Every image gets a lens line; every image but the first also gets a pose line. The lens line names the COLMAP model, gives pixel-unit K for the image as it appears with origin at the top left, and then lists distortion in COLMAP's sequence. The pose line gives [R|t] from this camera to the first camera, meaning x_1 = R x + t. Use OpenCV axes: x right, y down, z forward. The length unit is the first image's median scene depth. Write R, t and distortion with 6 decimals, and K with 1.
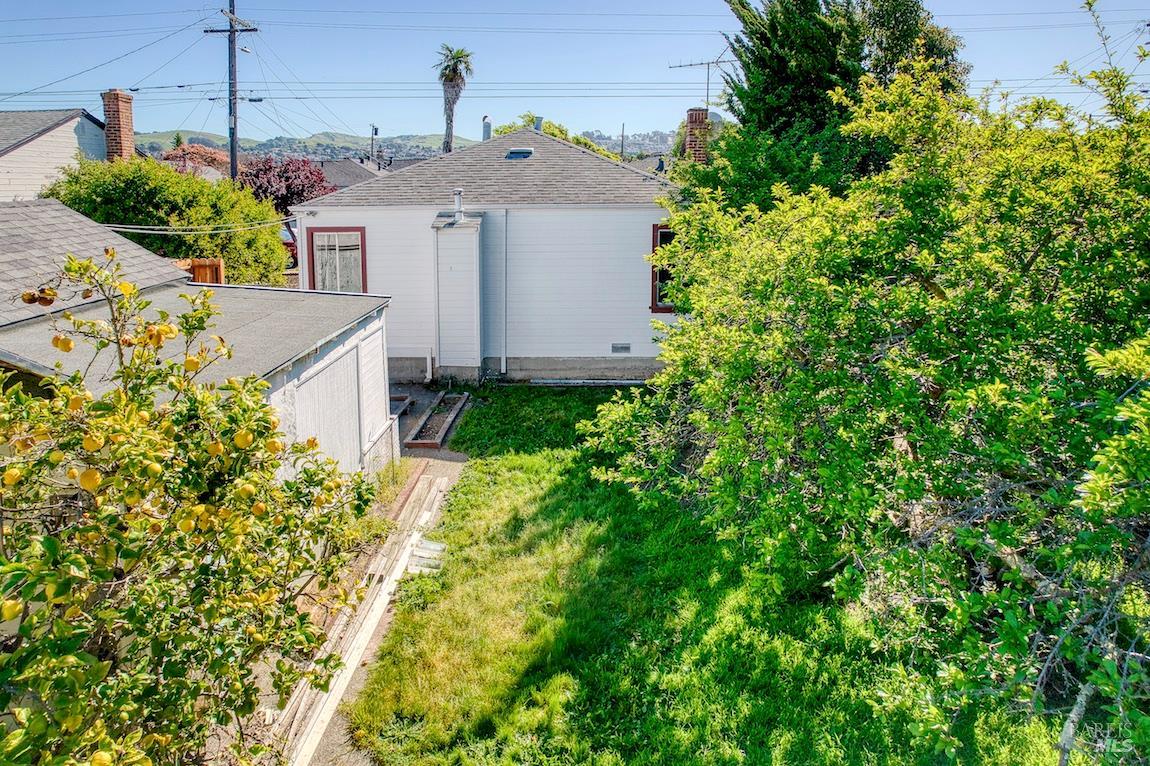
lens RADIAL K [[814.5, 0, 576.1], [0, 814.5, 249.4], [0, 0, 1]] dist [-0.027278, 0.006535]
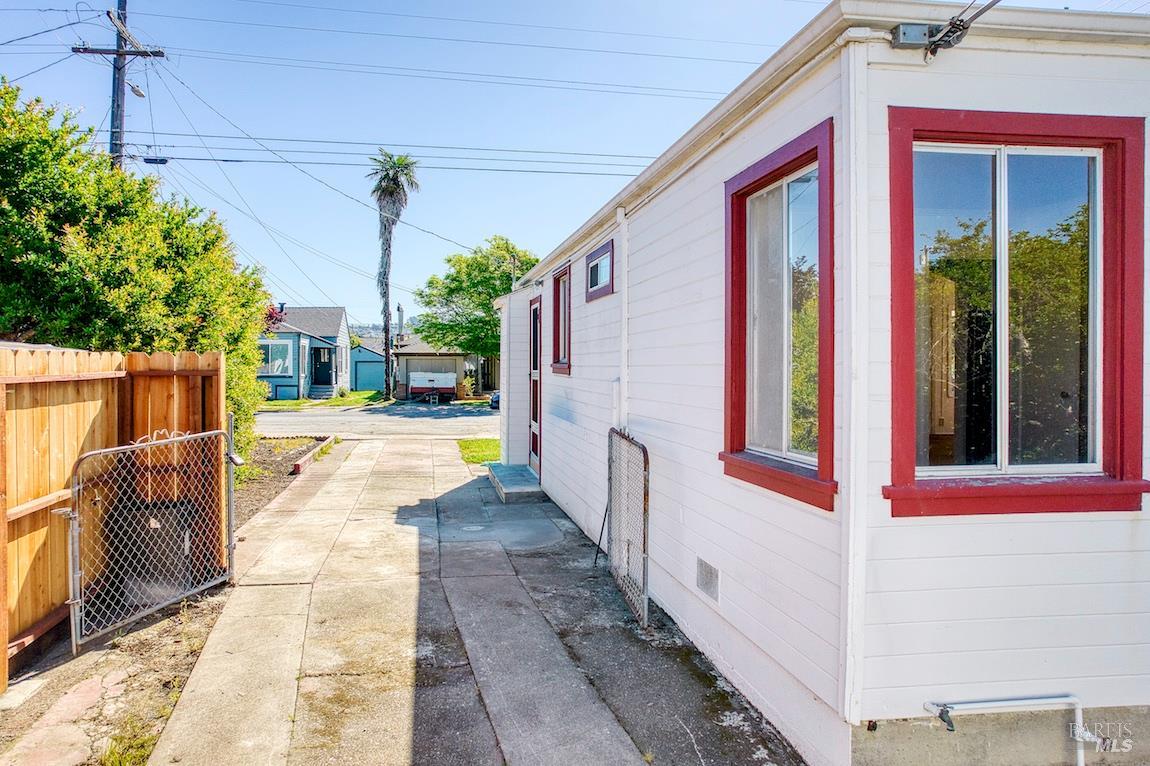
lens RADIAL K [[801.1, 0, 555.1], [0, 801.1, 381.1], [0, 0, 1]] dist [-0.047974, 0.002040]
pose [[0.983946, 0.011872, 0.178069, -0.430735], [-0.000712, 0.998038, -0.062609, 0.054096], [-0.178463, 0.061477, 0.982024, 0.774758]]
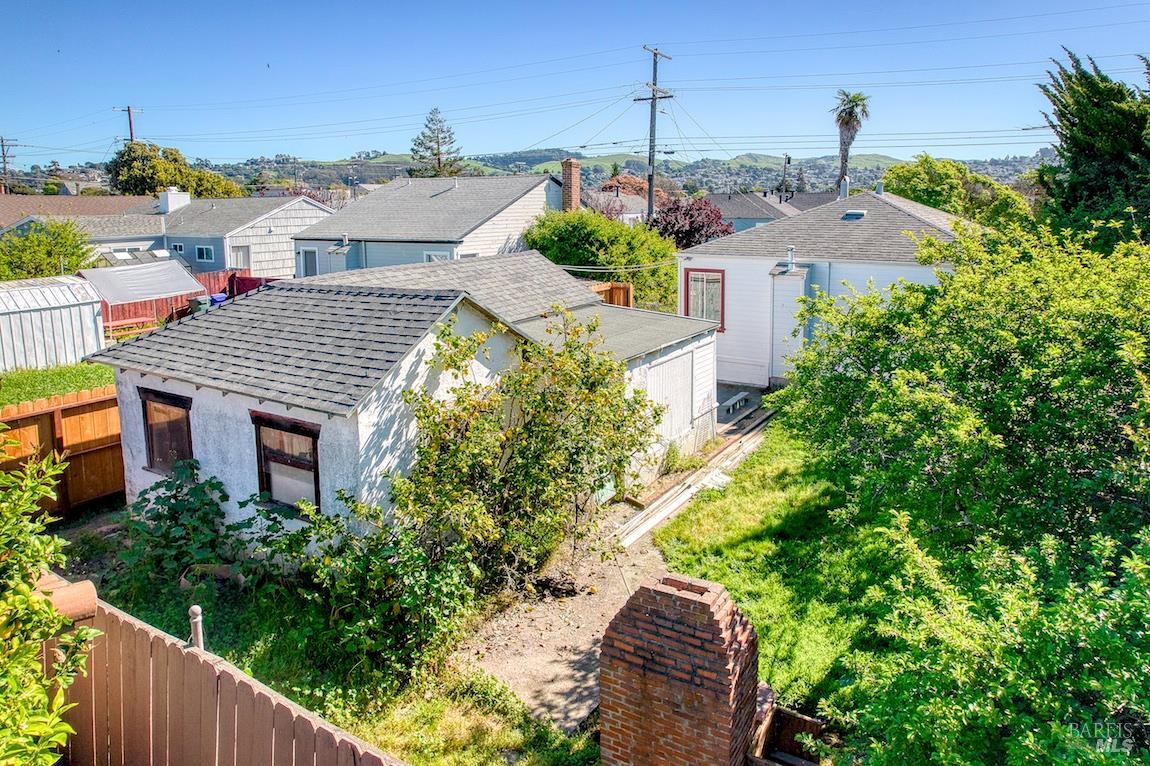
lens RADIAL K [[771.1, 0, 576.5], [0, 771.1, 361.0], [0, 0, 1]] dist [-0.029162, 0.004966]
pose [[0.875989, 0.109226, -0.469800, 0.136020], [-0.055340, 0.990350, 0.127064, -0.023968], [0.479145, -0.085308, 0.873580, -0.245730]]
